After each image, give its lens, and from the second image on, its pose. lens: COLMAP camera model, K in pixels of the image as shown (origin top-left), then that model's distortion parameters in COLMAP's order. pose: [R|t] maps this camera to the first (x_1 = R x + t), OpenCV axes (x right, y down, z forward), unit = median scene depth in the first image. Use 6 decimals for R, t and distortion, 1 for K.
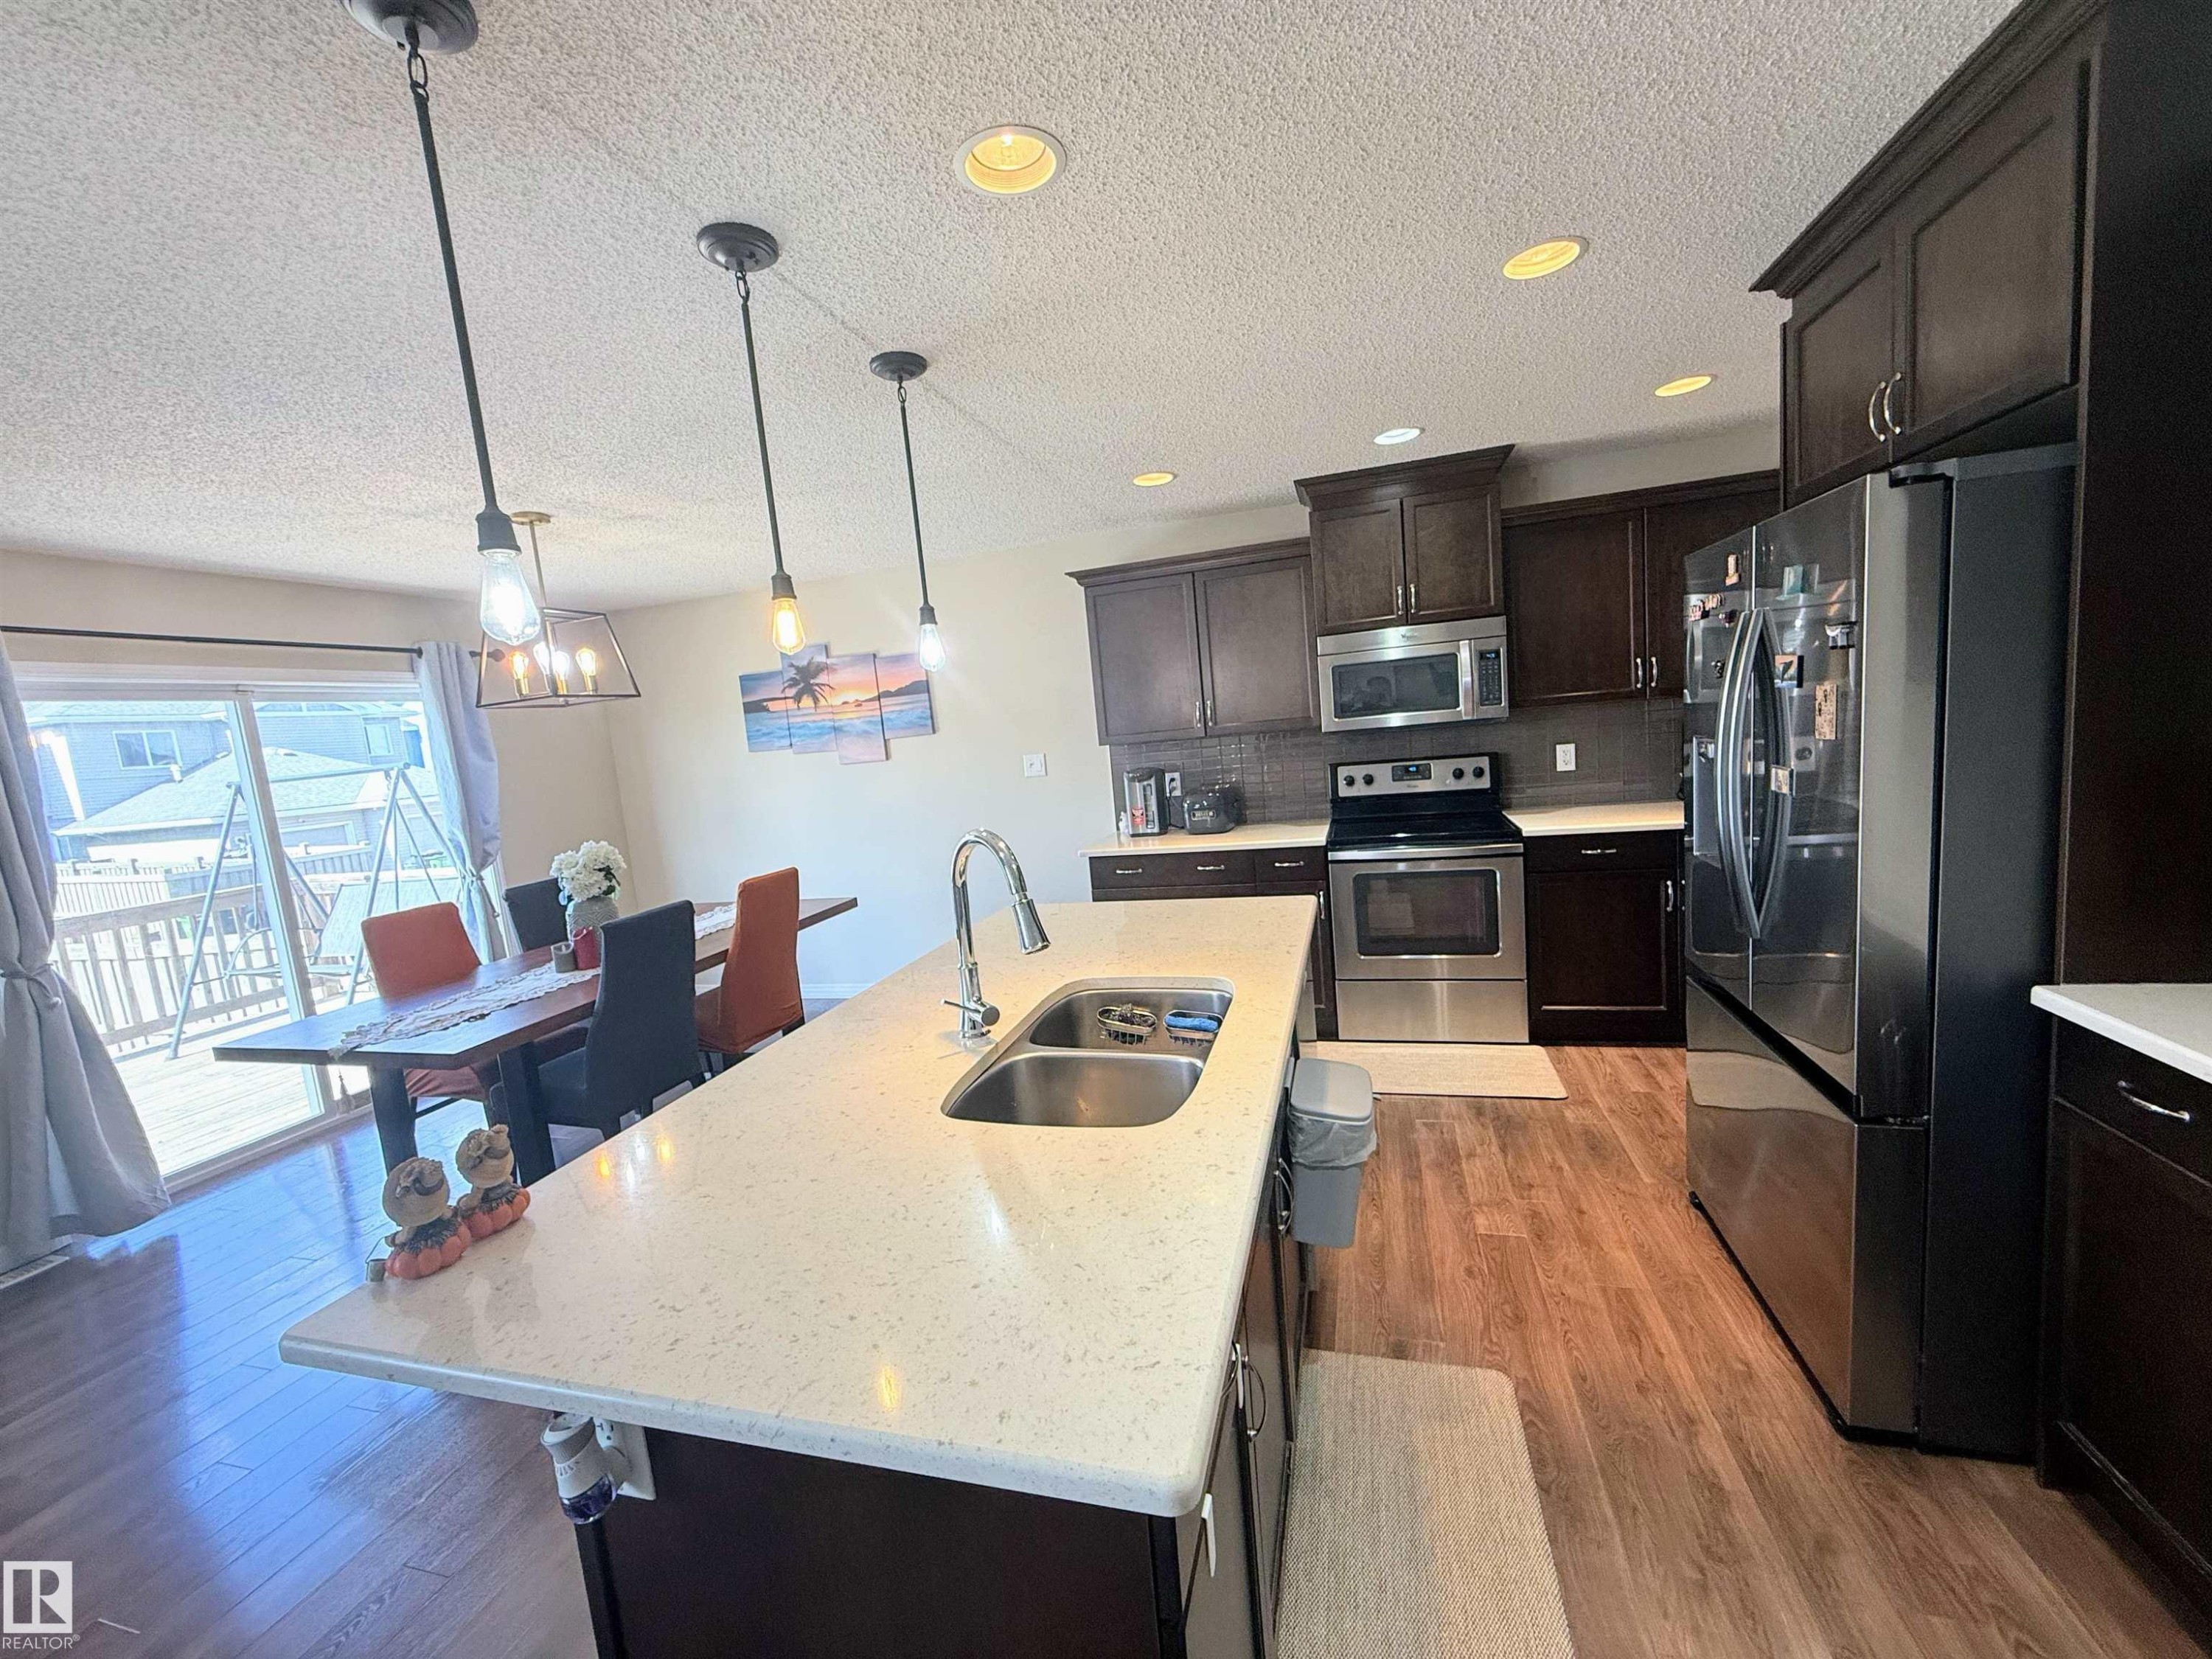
lens RADIAL K [[888.9, 0, 1104.7], [0, 888.9, 822.8], [0, 0, 1]] dist [-0.000389, -0.000230]
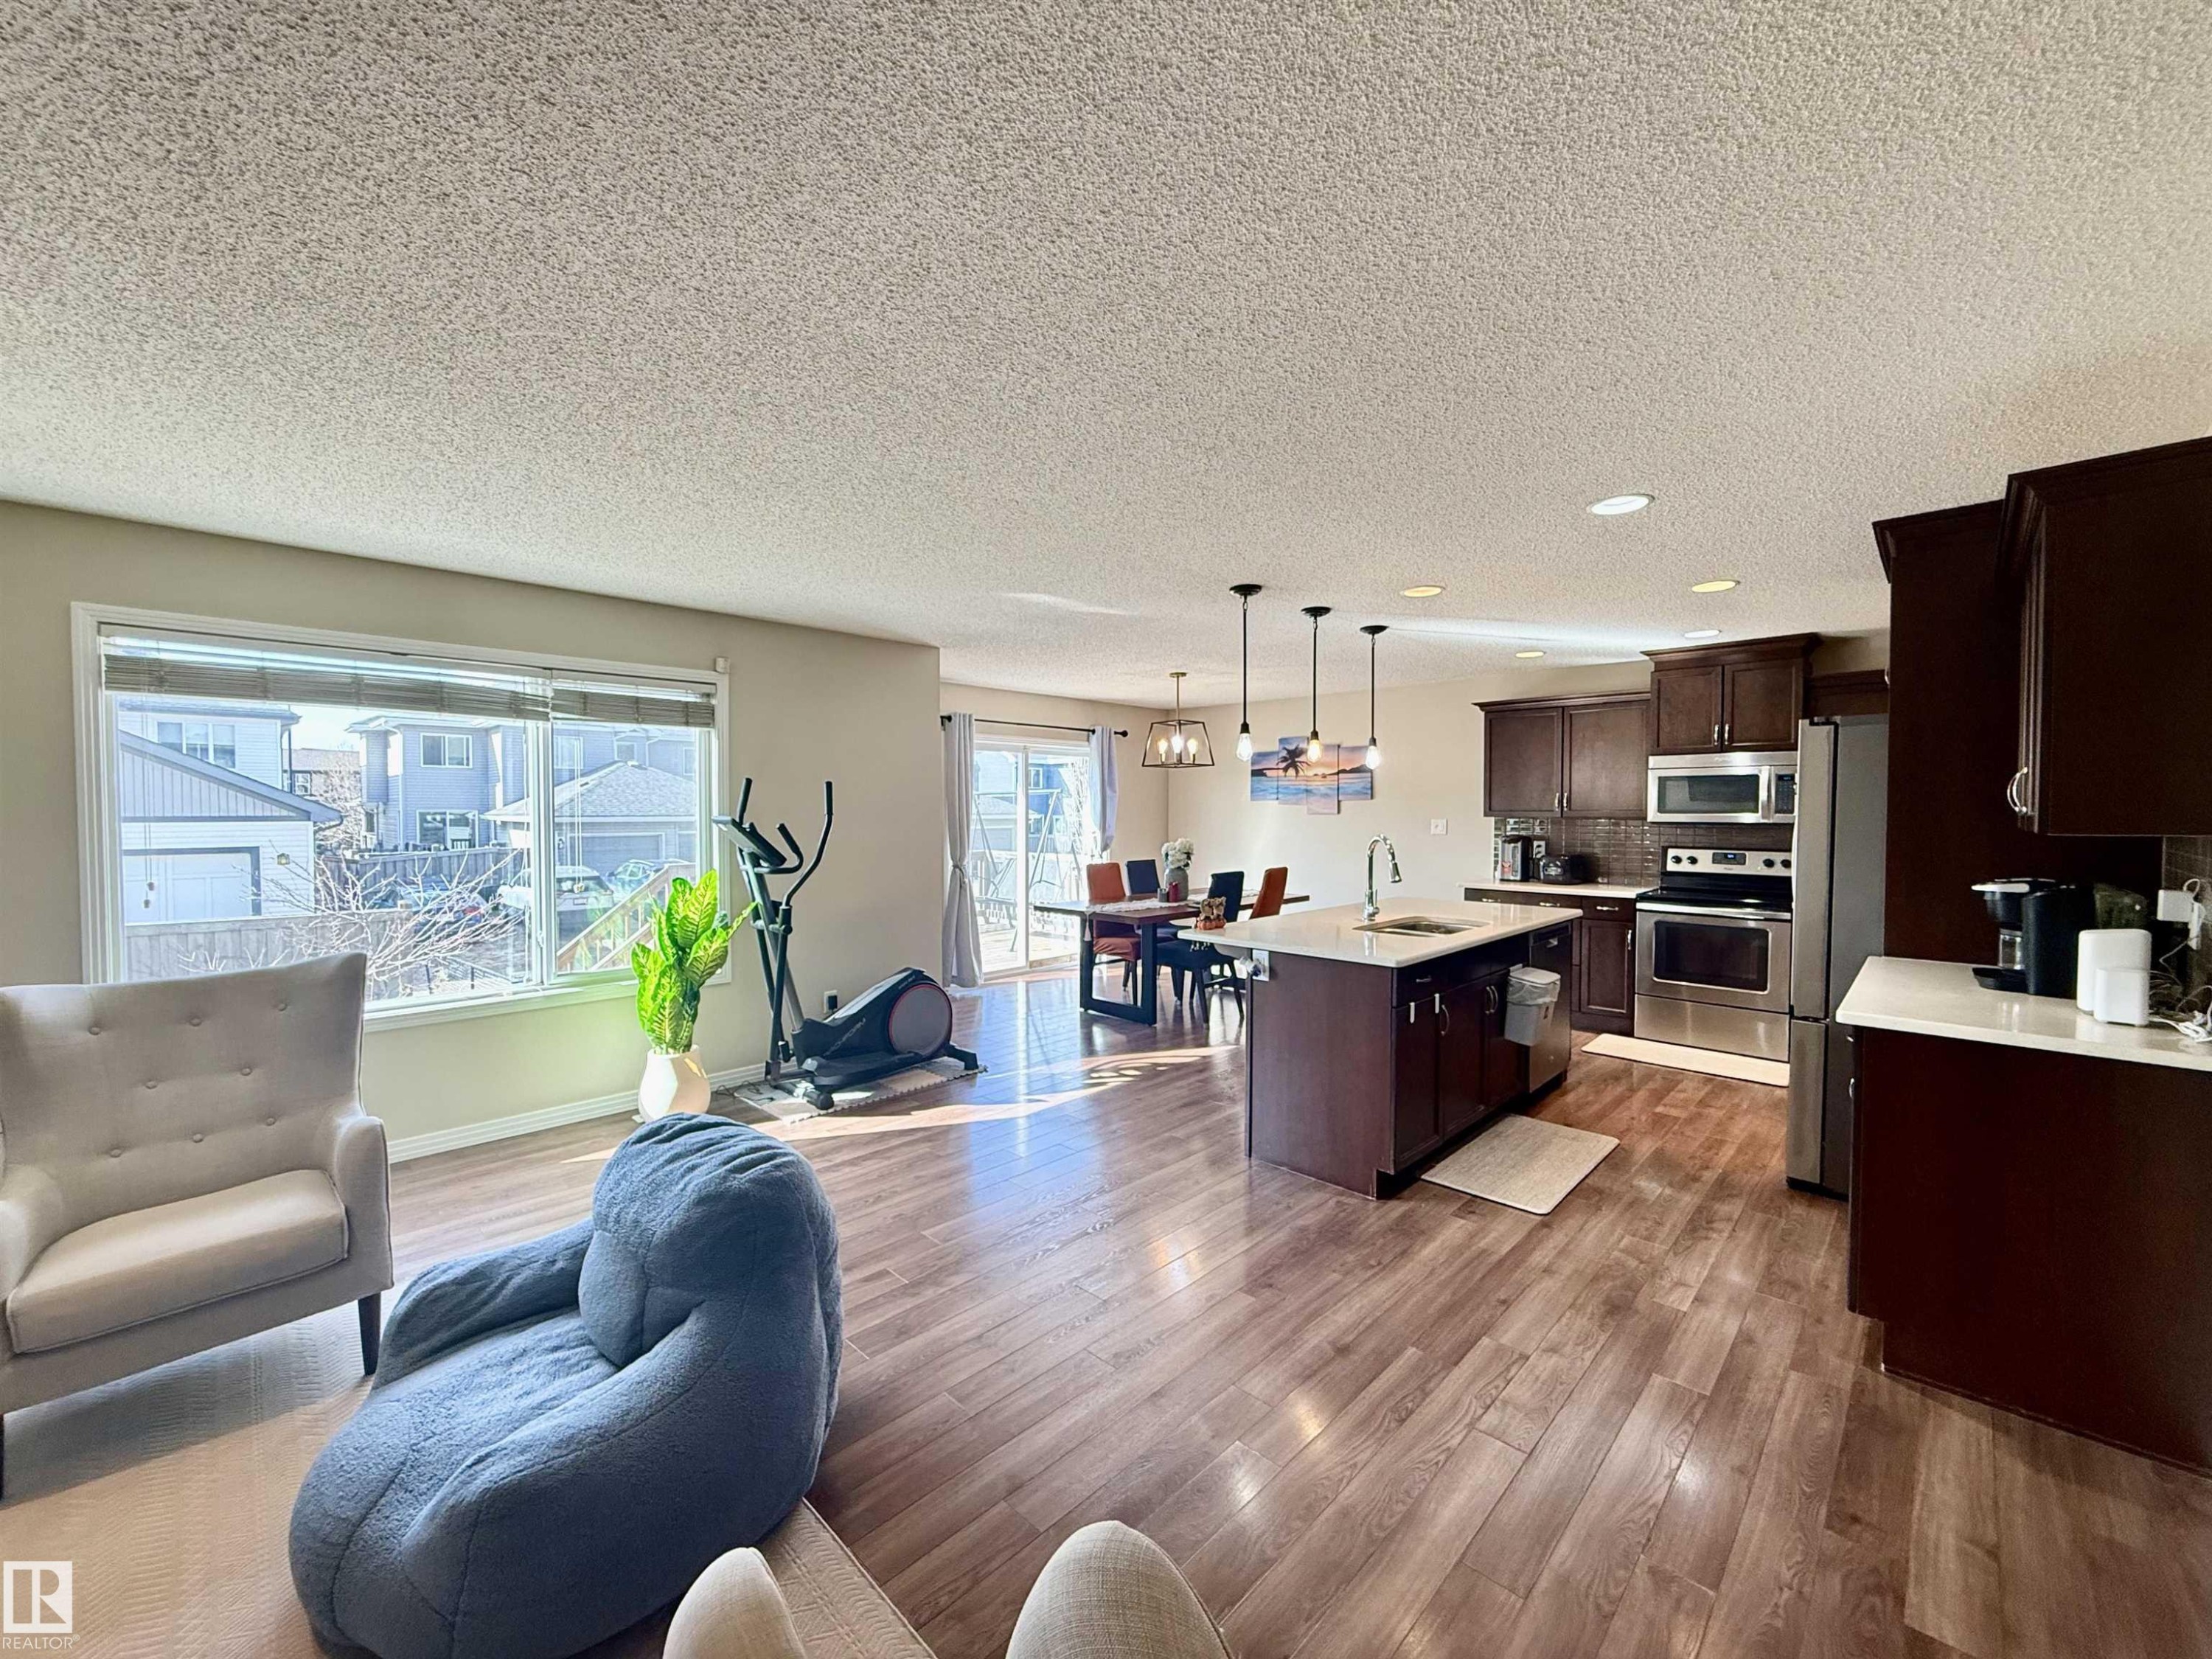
lens RADIAL K [[888.9, 0, 1109.2], [0, 888.9, 832.8], [0, 0, 1]] dist [-0.000389, -0.000230]
pose [[0.882939, 0.103892, -0.457848, 0.128953], [-0.131325, 0.990933, -0.028397, 0.066171], [0.450746, 0.085199, 0.888577, -0.619789]]
